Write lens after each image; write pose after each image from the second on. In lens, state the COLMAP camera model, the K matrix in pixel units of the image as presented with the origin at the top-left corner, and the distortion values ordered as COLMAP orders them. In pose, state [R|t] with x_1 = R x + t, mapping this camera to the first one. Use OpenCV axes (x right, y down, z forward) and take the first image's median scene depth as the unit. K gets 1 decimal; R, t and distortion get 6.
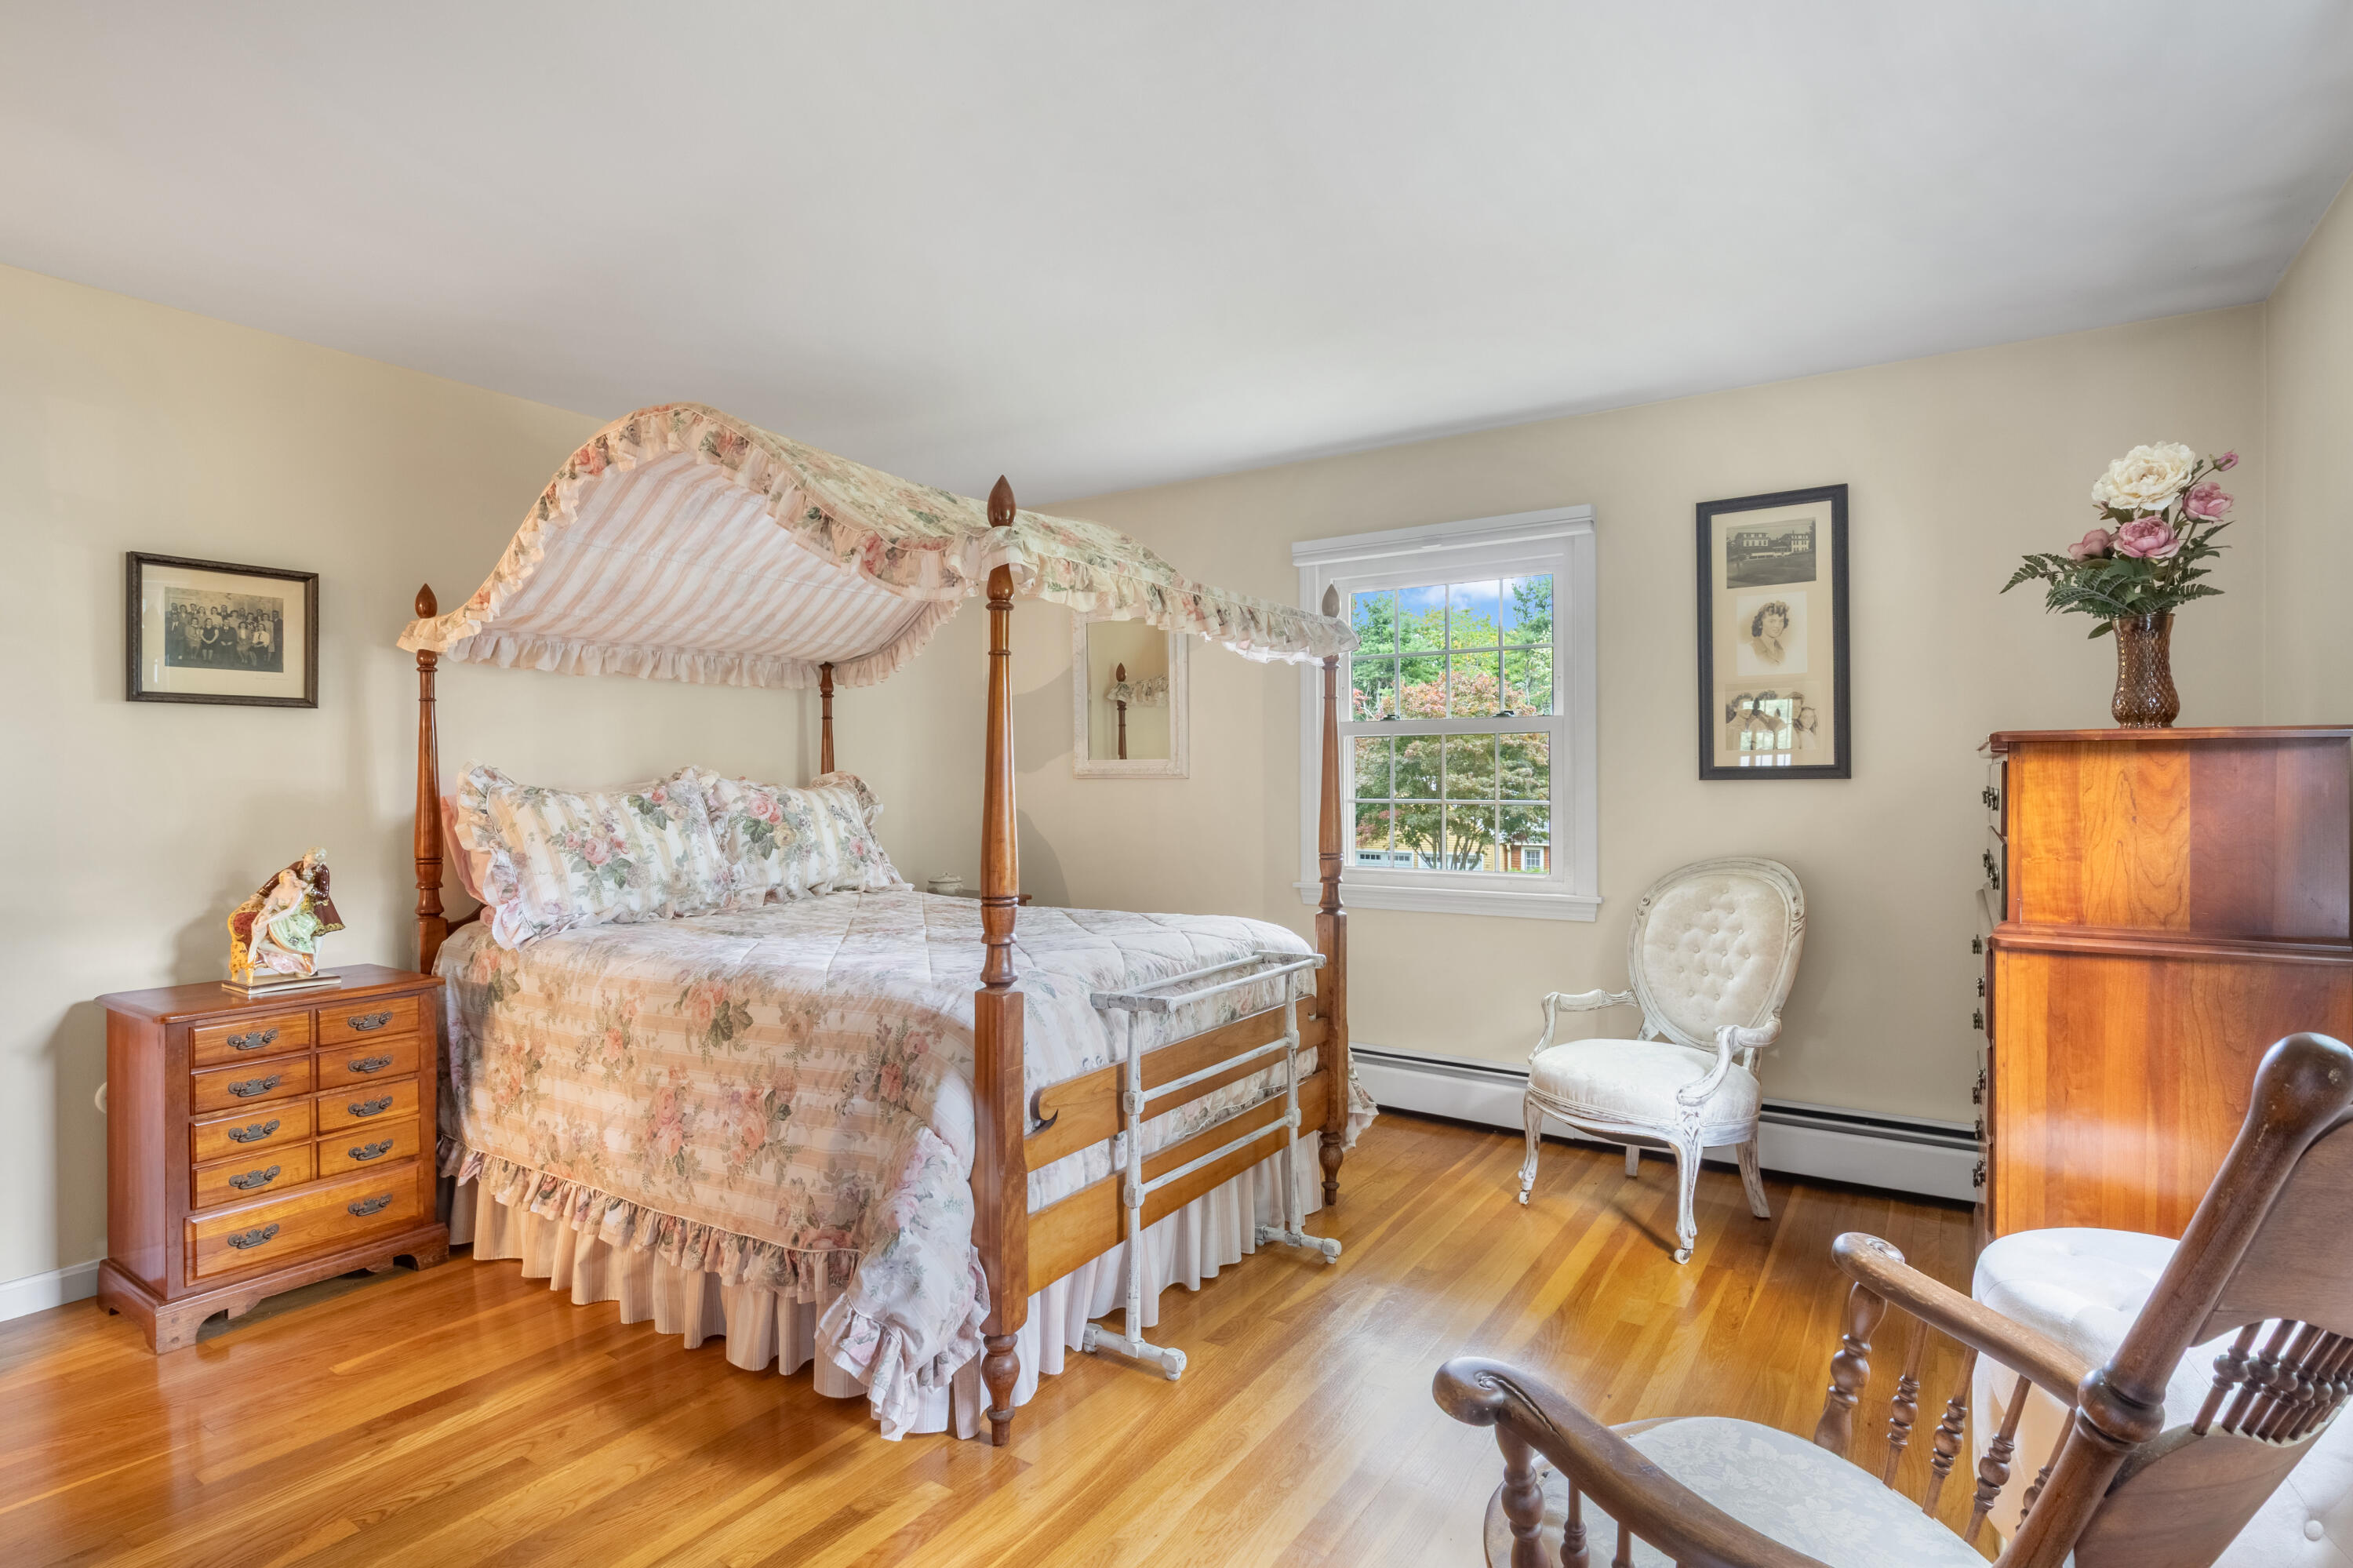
lens RADIAL K [[1186.2, 0, 1186.2], [0, 1186.2, 787.3], [0, 0, 1]] dist [-0.003276, -0.000350]
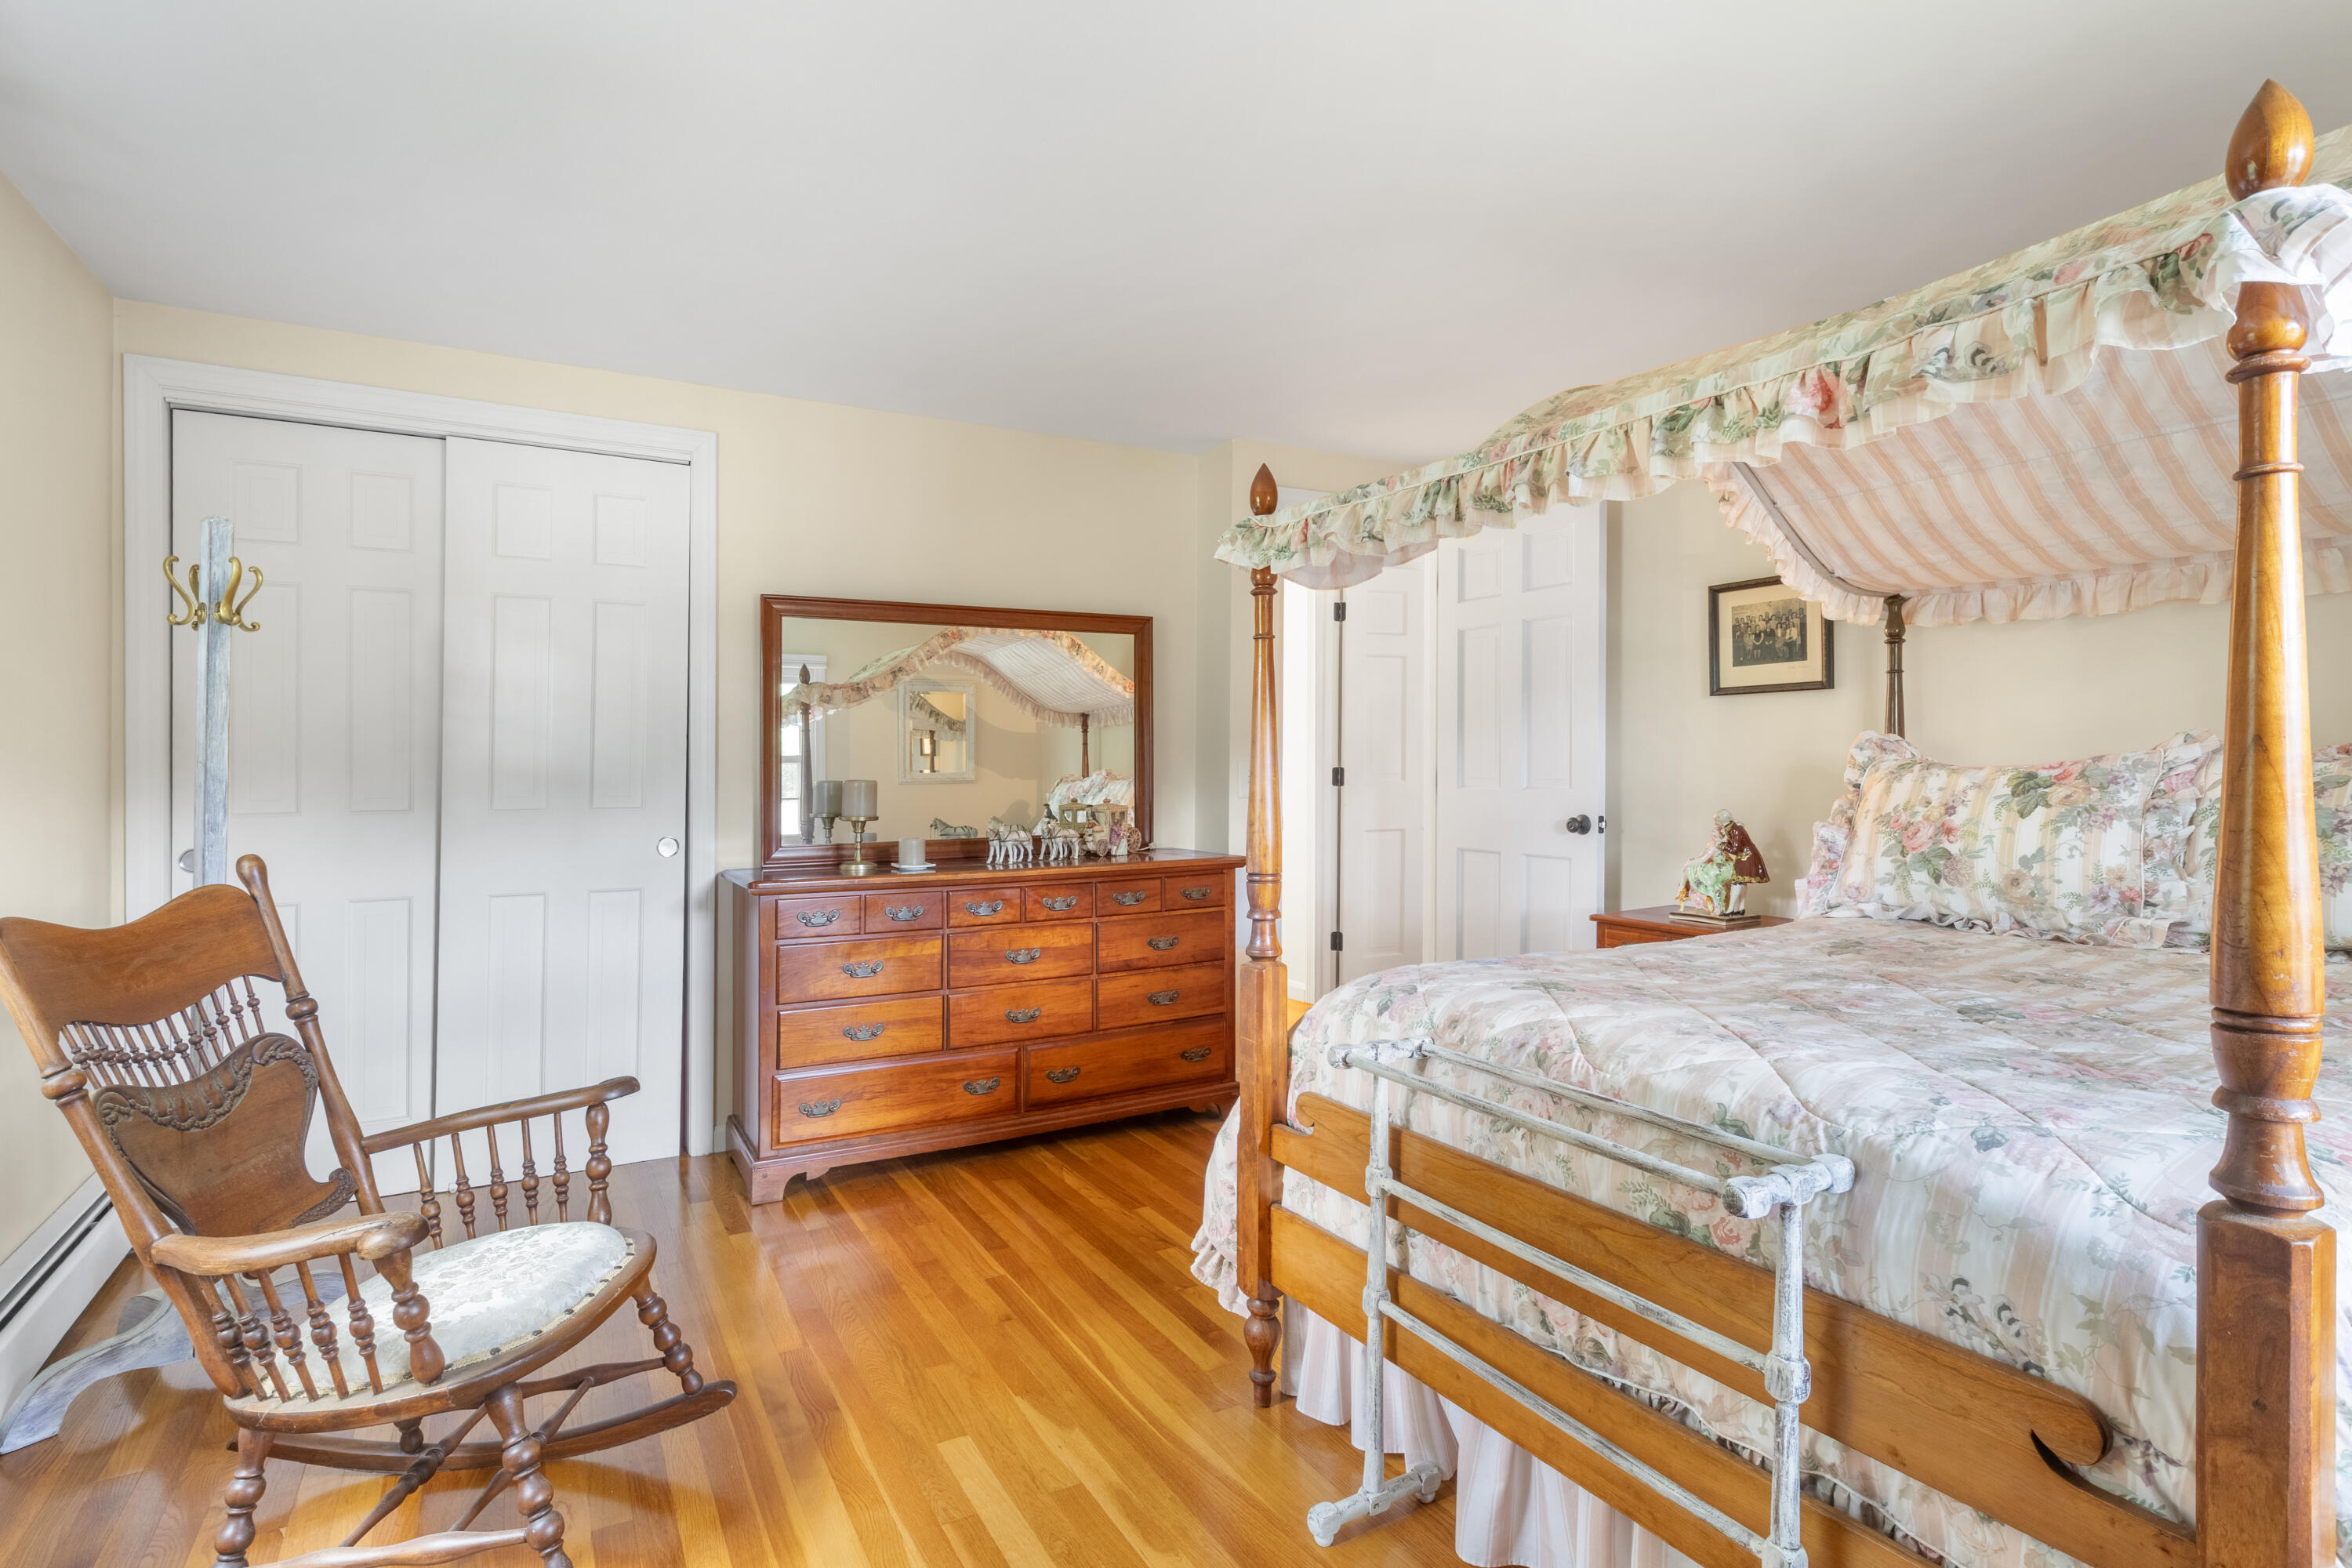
lens RADIAL K [[1185.6, 0, 1188.1], [0, 1185.6, 759.4], [0, 0, 1]] dist [-0.003276, -0.000350]
pose [[-0.456490, 0.007688, -0.889695, 0.529761], [-0.000694, 0.999959, 0.008997, -0.009709], [0.889728, 0.004724, -0.456466, 0.953073]]
